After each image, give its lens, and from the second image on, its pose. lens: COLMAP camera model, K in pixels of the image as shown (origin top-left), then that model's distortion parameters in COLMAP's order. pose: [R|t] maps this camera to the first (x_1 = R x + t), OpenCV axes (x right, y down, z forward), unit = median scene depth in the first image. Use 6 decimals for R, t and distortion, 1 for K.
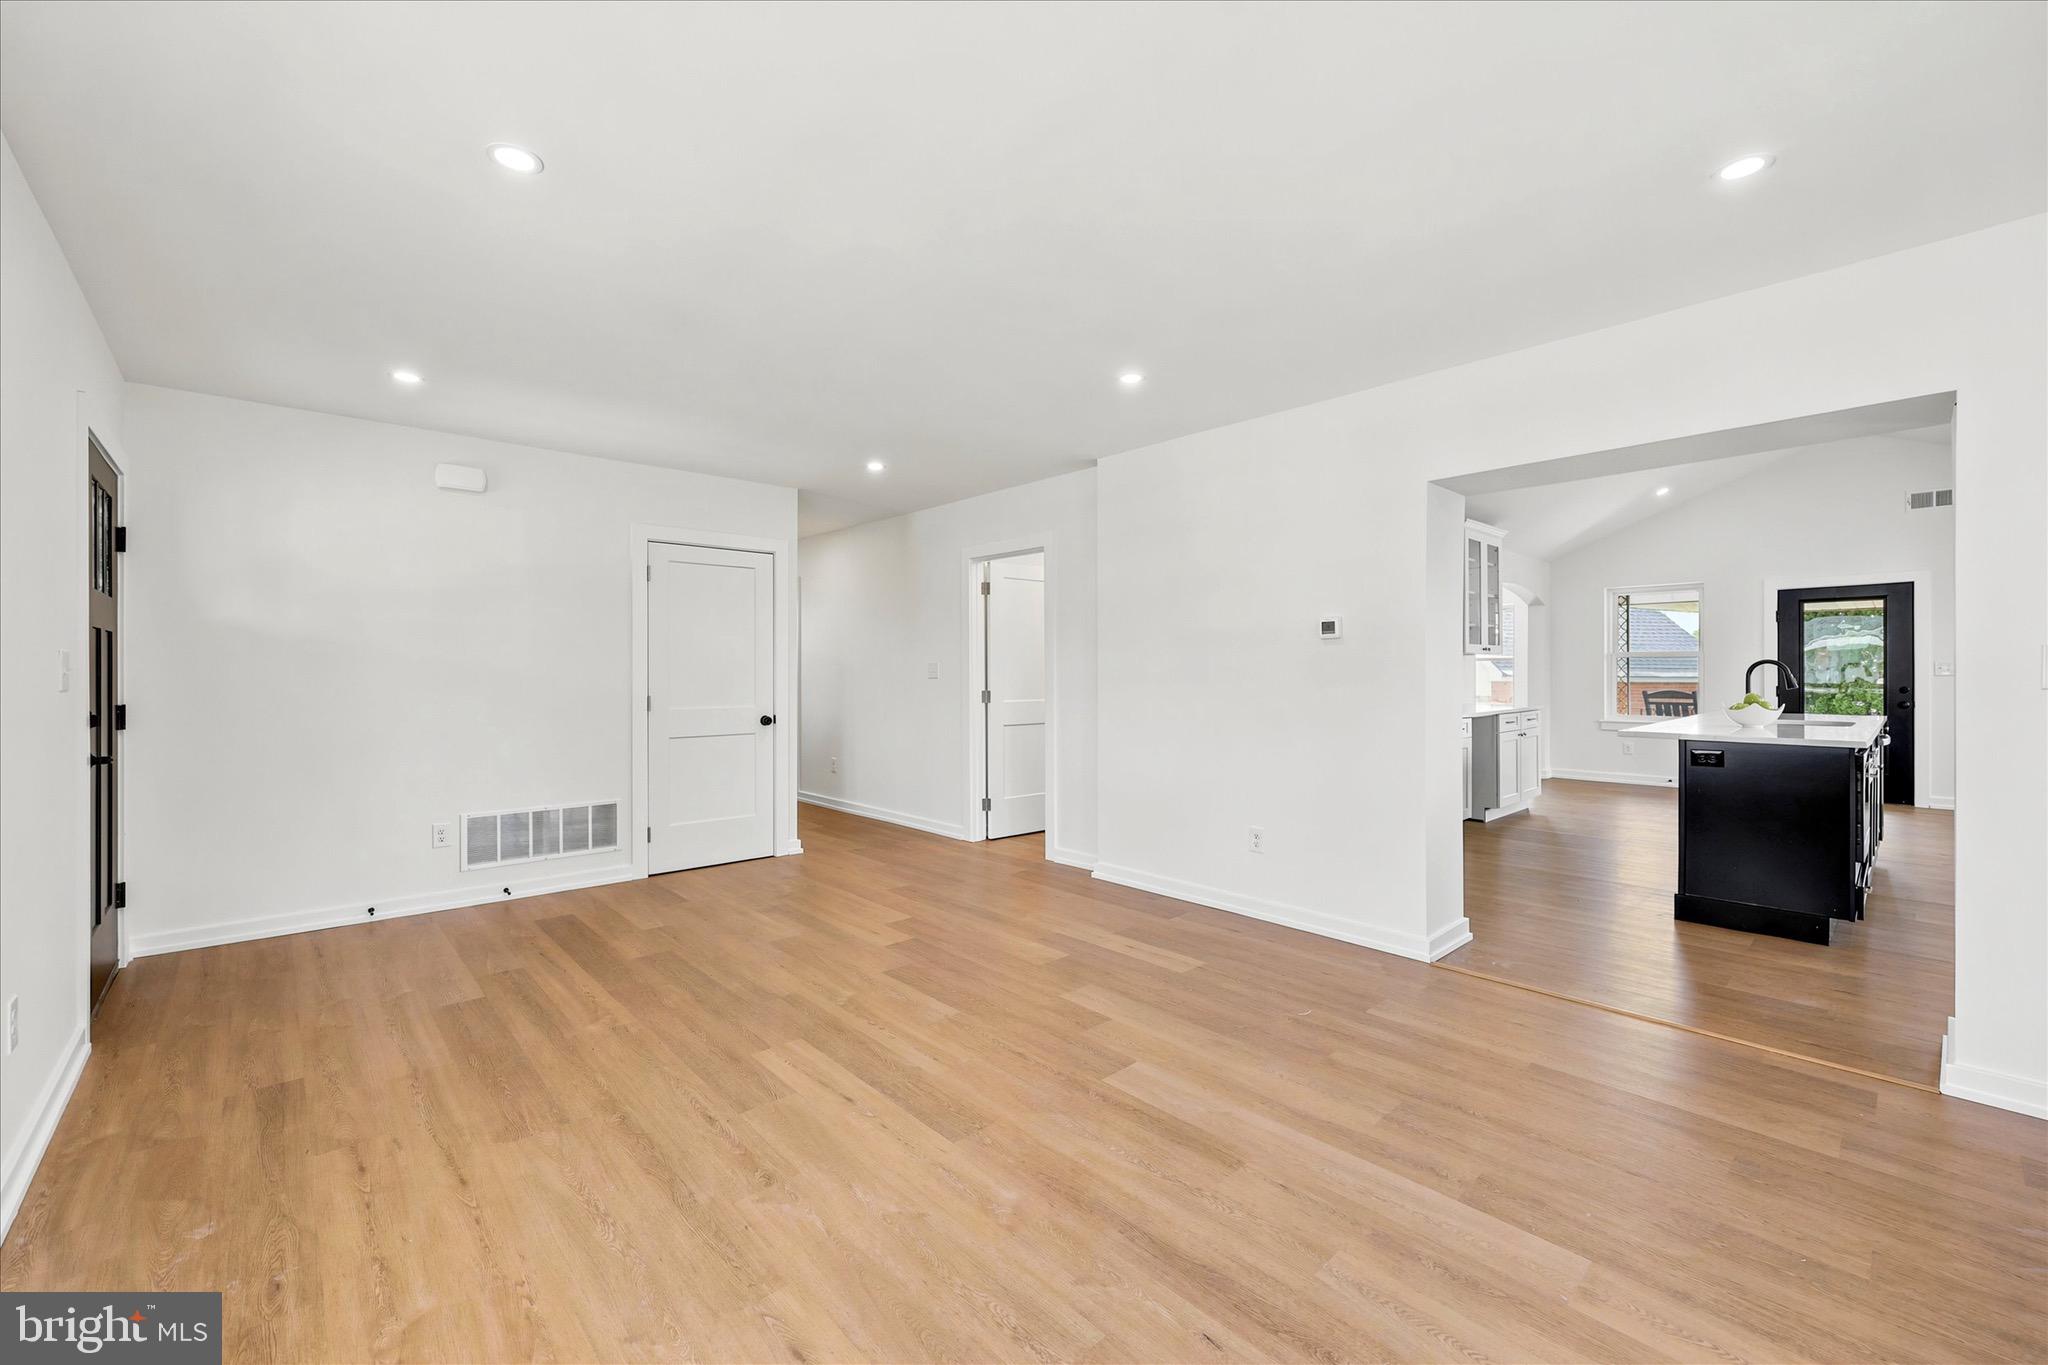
lens RADIAL K [[818.7, 0, 1017.9], [0, 818.7, 671.8], [0, 0, 1]] dist [-0.001553, -0.000016]
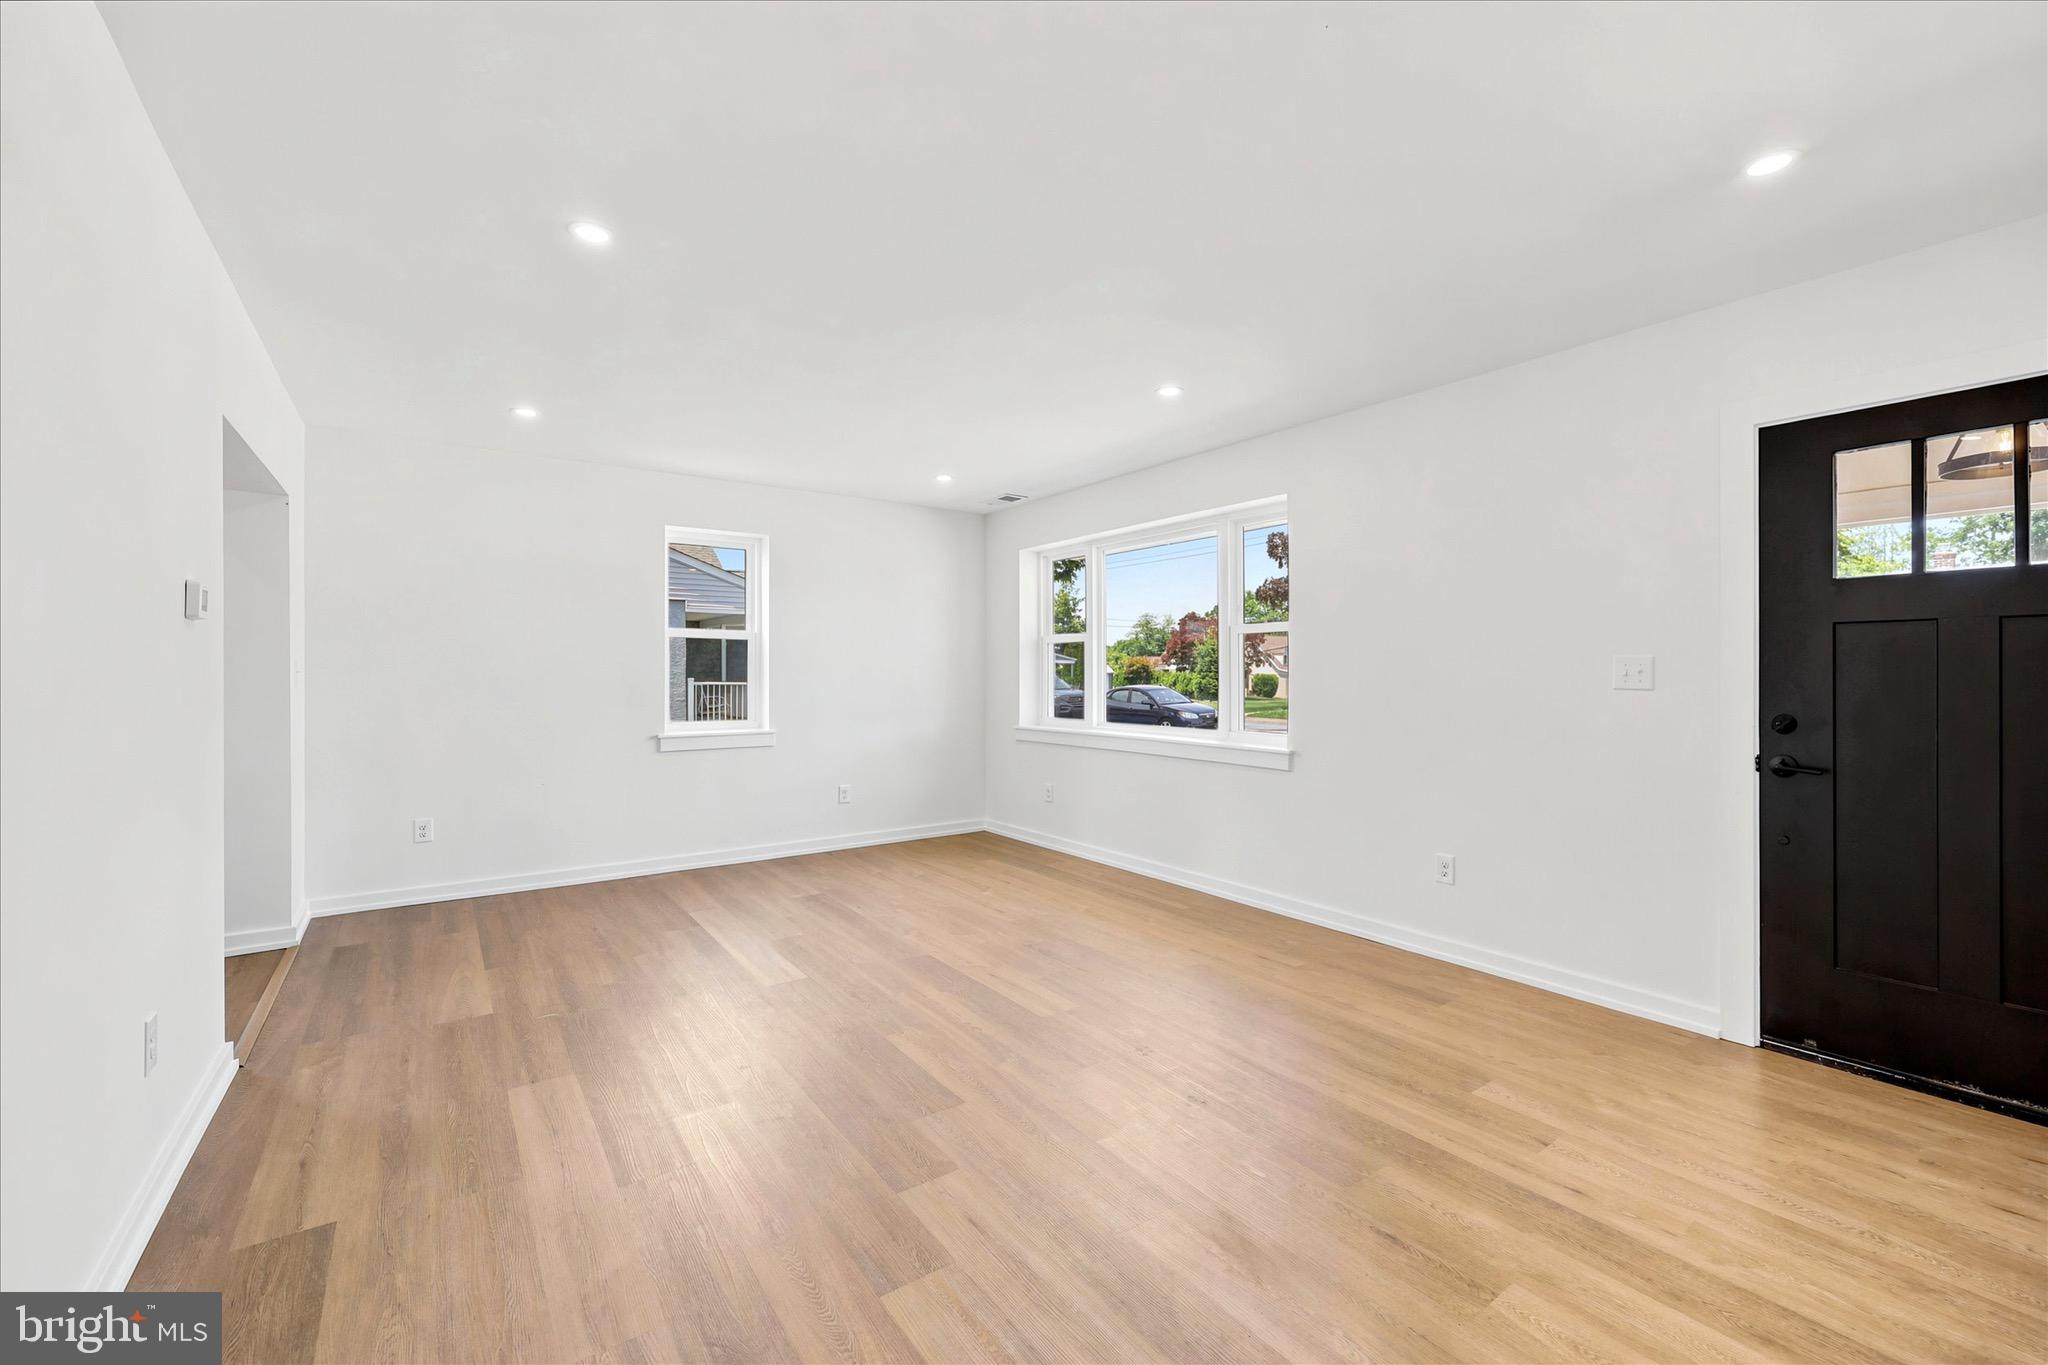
lens RADIAL K [[818.7, 0, 1017.9], [0, 818.7, 671.8], [0, 0, 1]] dist [-0.001553, -0.000016]
pose [[-0.992758, 0.000328, 0.120133, -0.359821], [-0.000101, 0.999994, -0.003564, 0.001213], [-0.120134, -0.003550, -0.992751, 2.054195]]
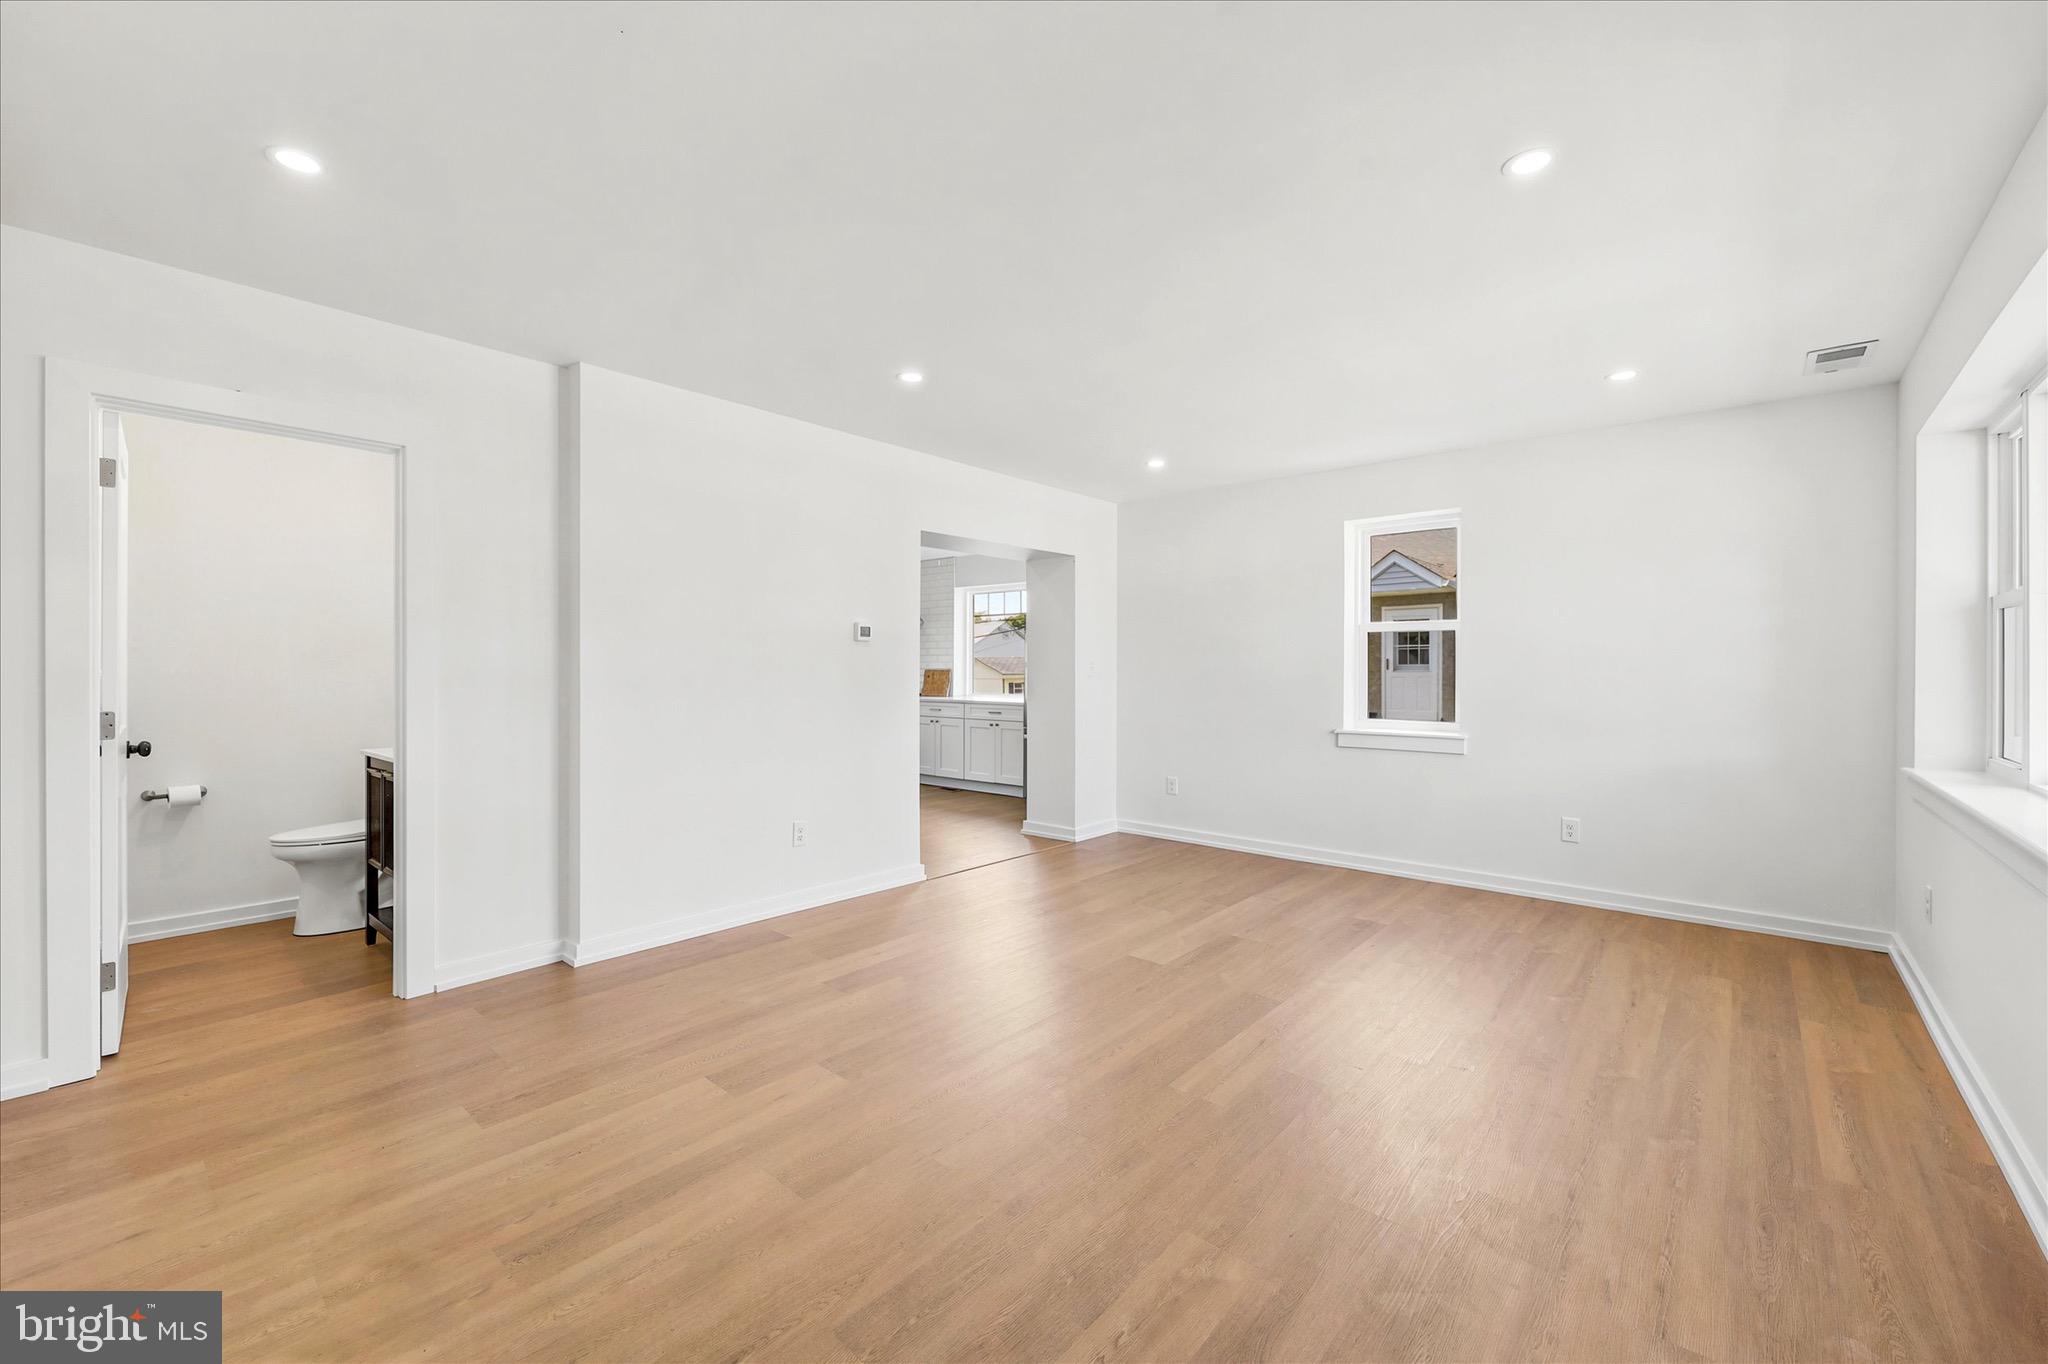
lens RADIAL K [[818.7, 0, 1017.9], [0, 818.7, 671.3], [0, 0, 1]] dist [-0.001553, -0.000016]
pose [[-0.105544, -0.002195, 0.994412, -1.115822], [-0.002035, 0.999996, 0.001991, 0.000892], [-0.994413, -0.001814, -0.105548, 1.248310]]
